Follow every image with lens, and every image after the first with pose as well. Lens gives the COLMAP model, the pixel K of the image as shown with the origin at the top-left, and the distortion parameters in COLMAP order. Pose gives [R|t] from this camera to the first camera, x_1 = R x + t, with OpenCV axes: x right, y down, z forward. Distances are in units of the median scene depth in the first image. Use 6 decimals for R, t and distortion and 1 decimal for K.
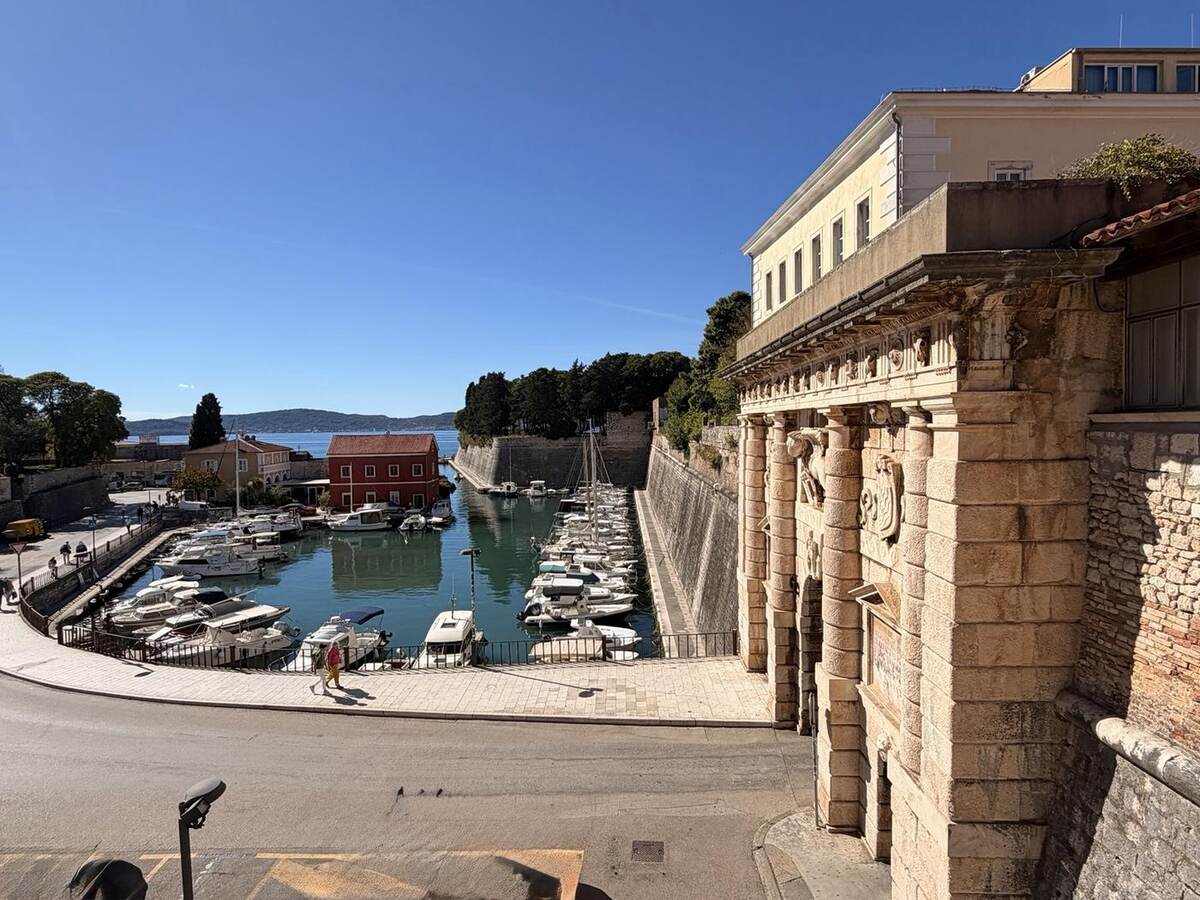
lens RADIAL K [[673.3, 0, 601.8], [0, 673.3, 455.7], [0, 0, 1]] dist [0.006462, 0.001981]
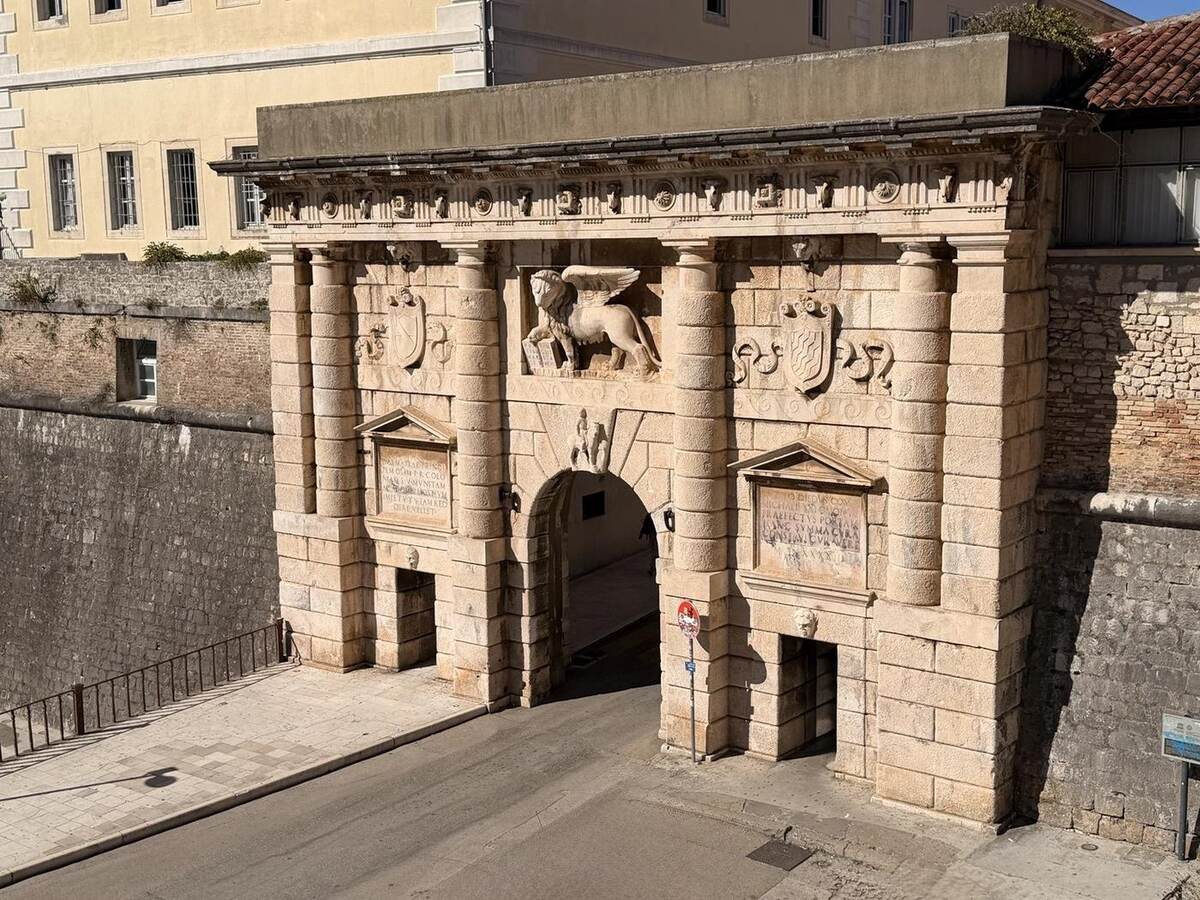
lens RADIAL K [[1492.2, 0, 601.2], [0, 1492.2, 452.7], [0, 0, 1]] dist [0.165902, 0.000000]
pose [[0.579521, -0.110755, 0.807396, -1.899100], [0.040855, 0.993425, 0.106949, -0.025258], [-0.813933, -0.028993, 0.580235, 0.097083]]
